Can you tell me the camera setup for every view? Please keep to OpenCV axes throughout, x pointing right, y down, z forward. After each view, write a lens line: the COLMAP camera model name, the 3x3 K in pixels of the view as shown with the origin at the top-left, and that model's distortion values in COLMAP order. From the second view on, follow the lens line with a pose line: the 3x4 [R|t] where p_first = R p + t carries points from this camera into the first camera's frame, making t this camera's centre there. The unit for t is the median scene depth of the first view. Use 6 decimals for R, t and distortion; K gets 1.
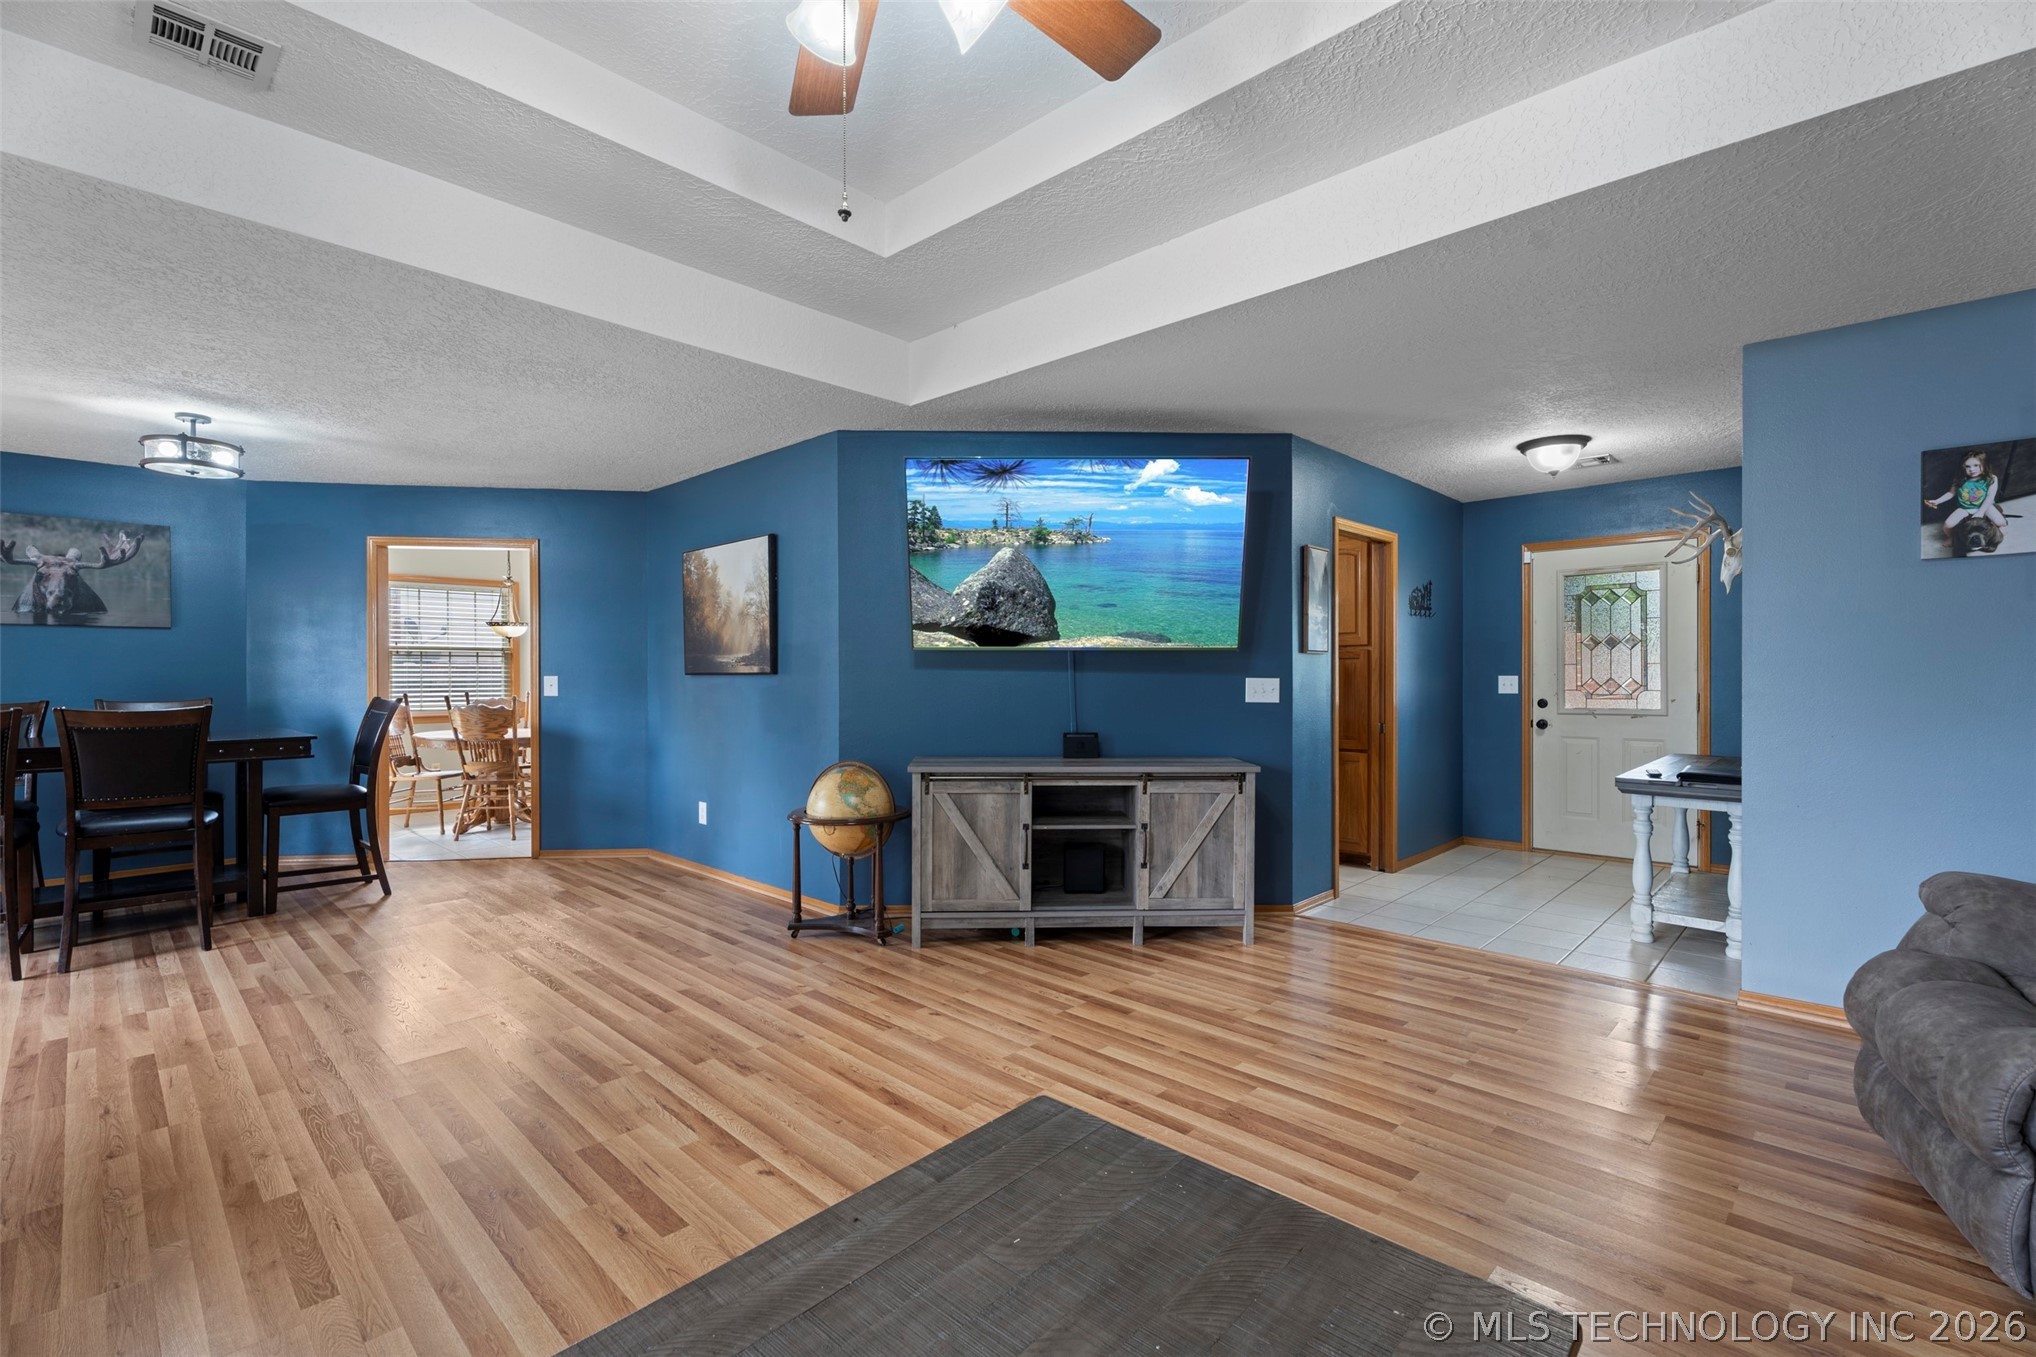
lens RADIAL K [[899.5, 0, 1028.4], [0, 899.5, 674.9], [0, 0, 1]] dist [0.001341, -0.000123]
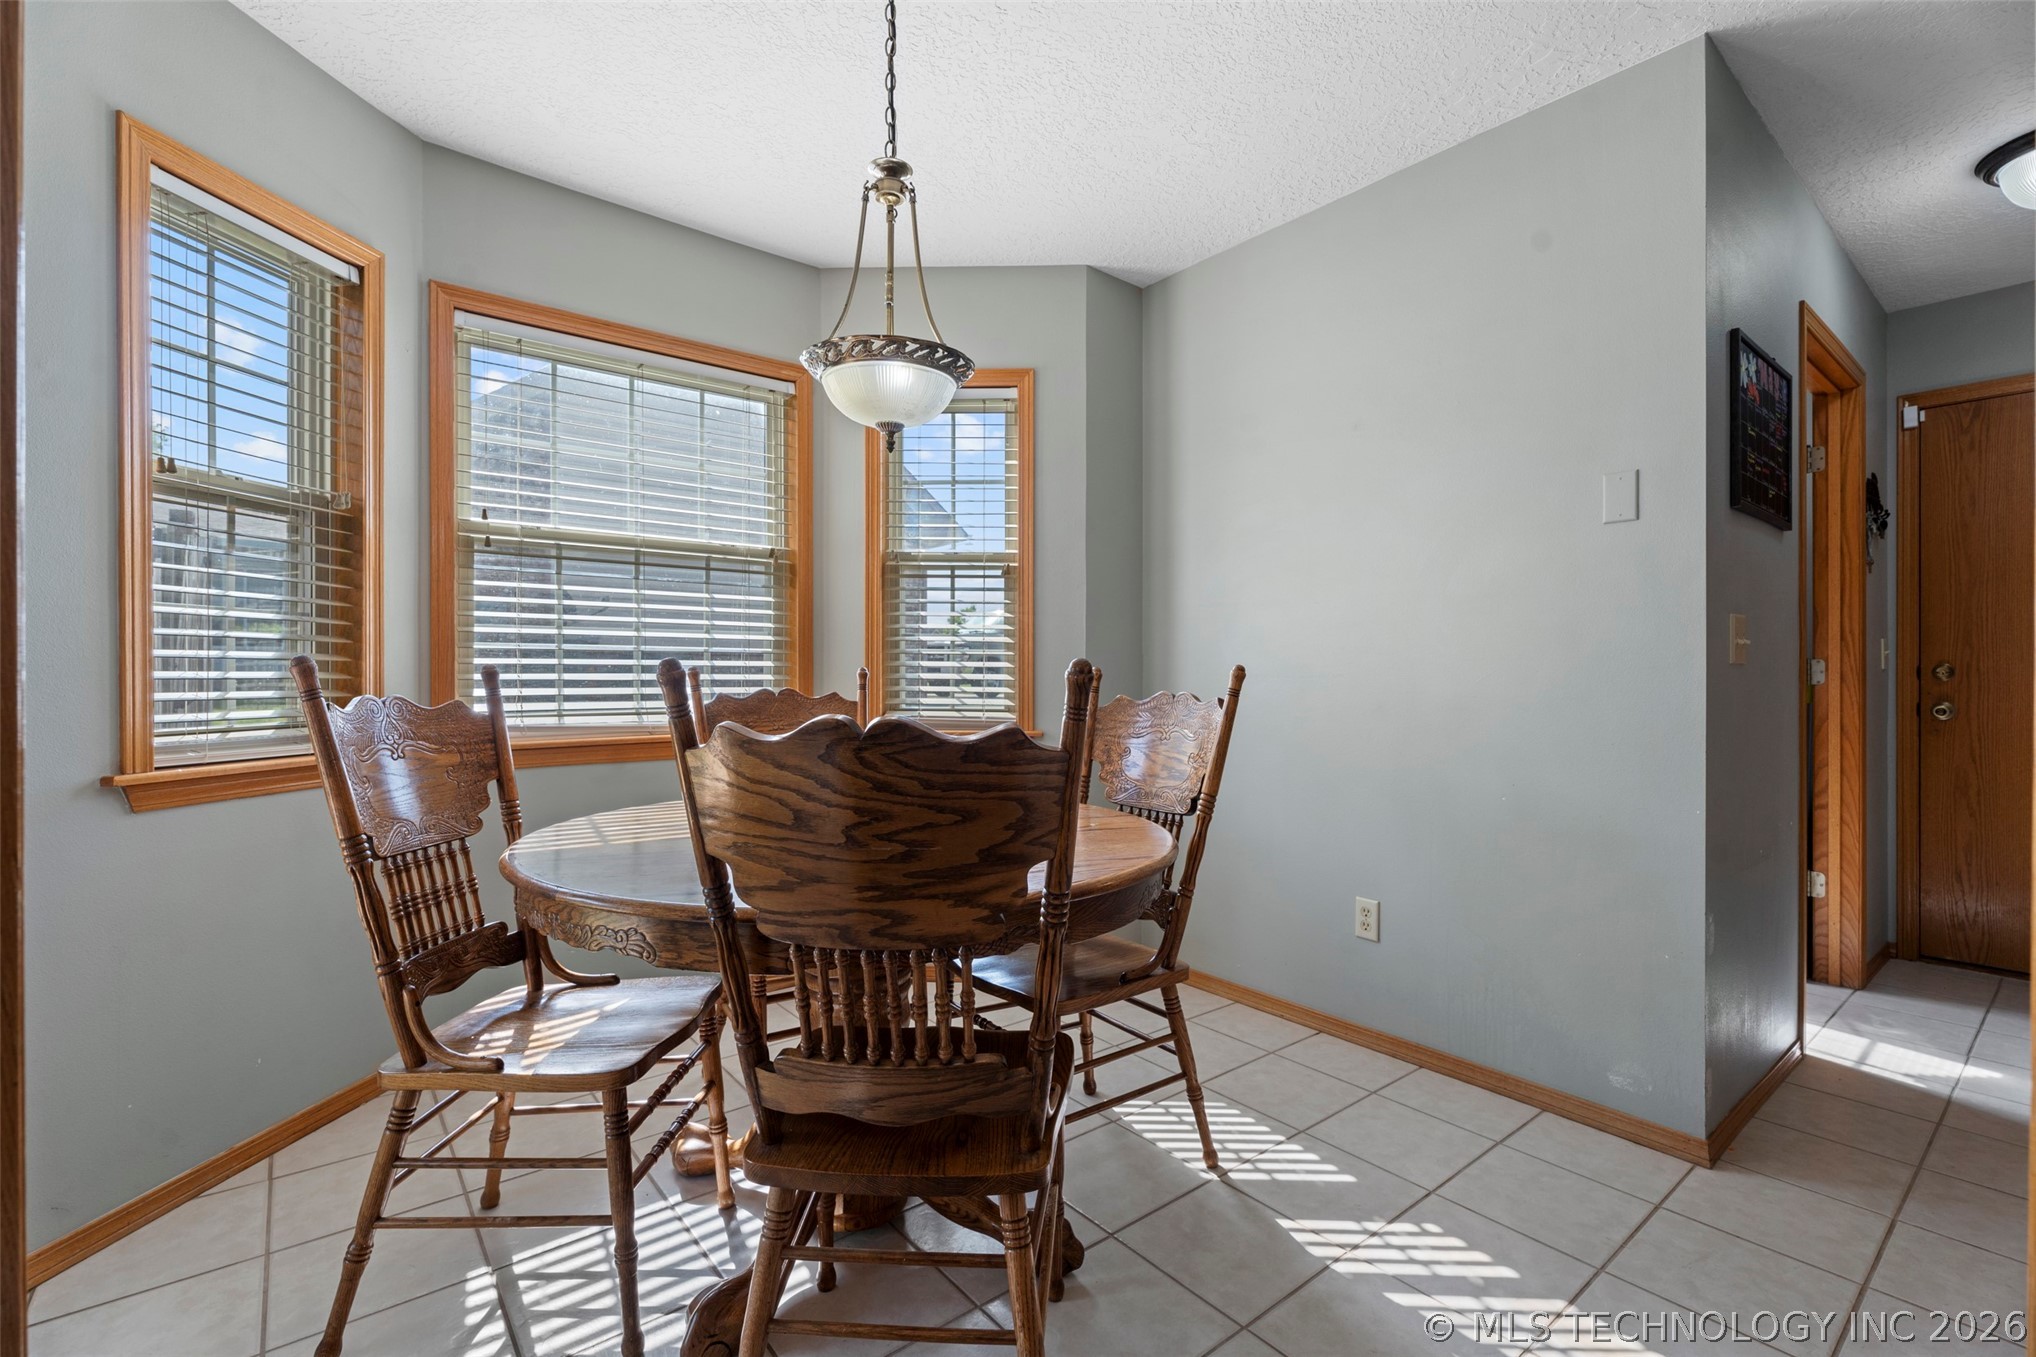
lens RADIAL K [[899.5, 0, 1028.4], [0, 899.5, 674.9], [0, 0, 1]] dist [0.001341, -0.000123]
pose [[0.990656, -0.001064, -0.136377, -0.828628], [0.001258, 0.999998, 0.001335, 0.038182], [0.136375, -0.001494, 0.990656, 1.255758]]
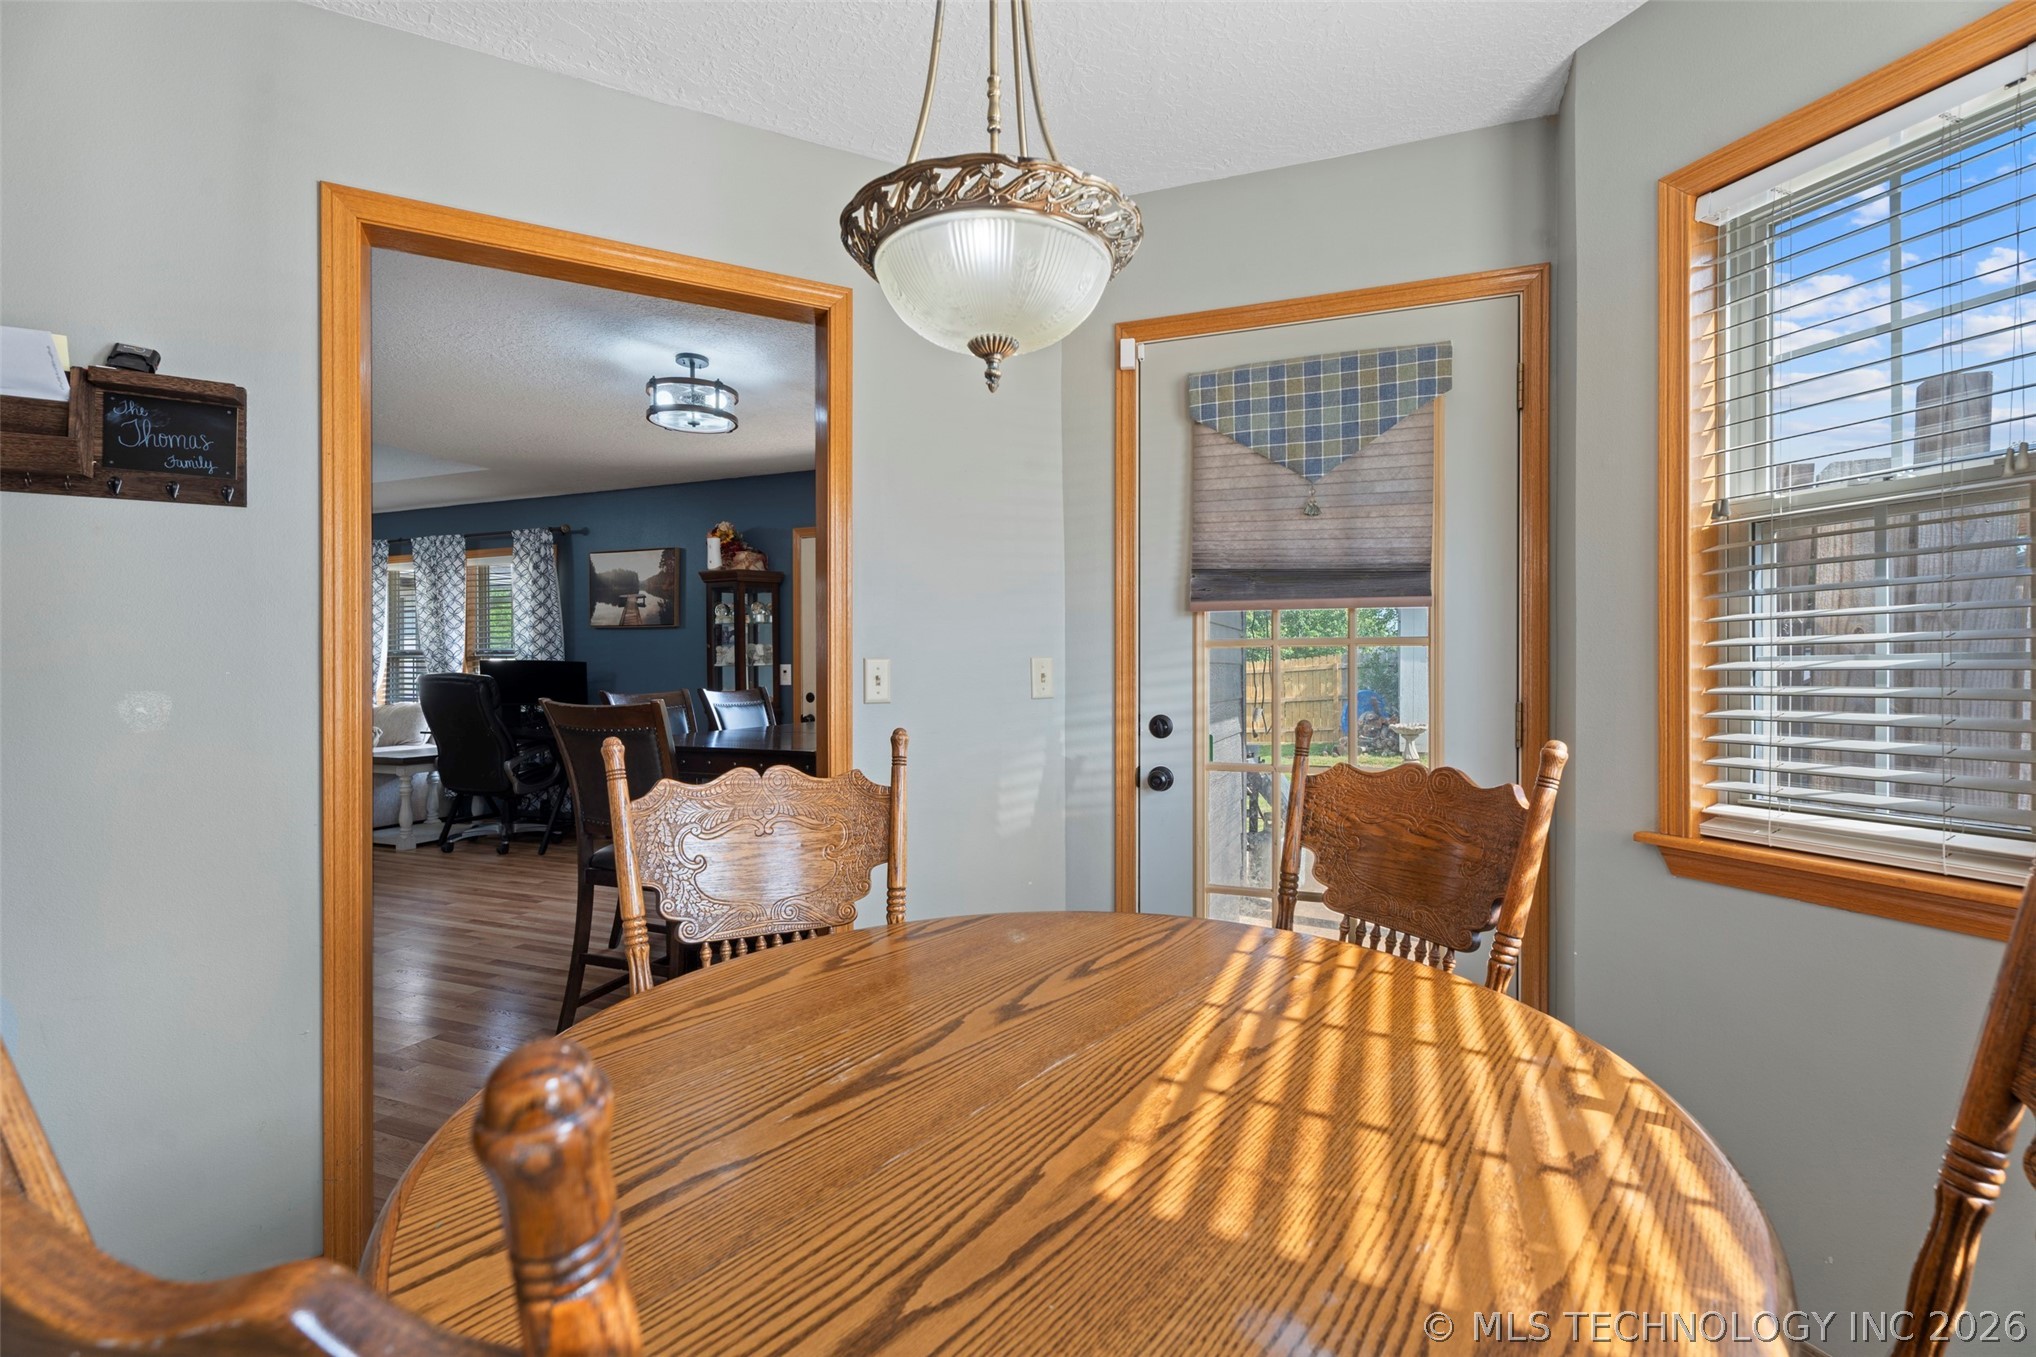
lens RADIAL K [[899.5, 0, 1028.4], [0, 899.5, 674.9], [0, 0, 1]] dist [0.001341, -0.000123]
pose [[-0.926729, 0.004558, -0.375703, -0.861996], [0.002664, 0.999981, 0.005561, 0.008737], [0.375722, 0.004152, -0.926723, 1.851847]]
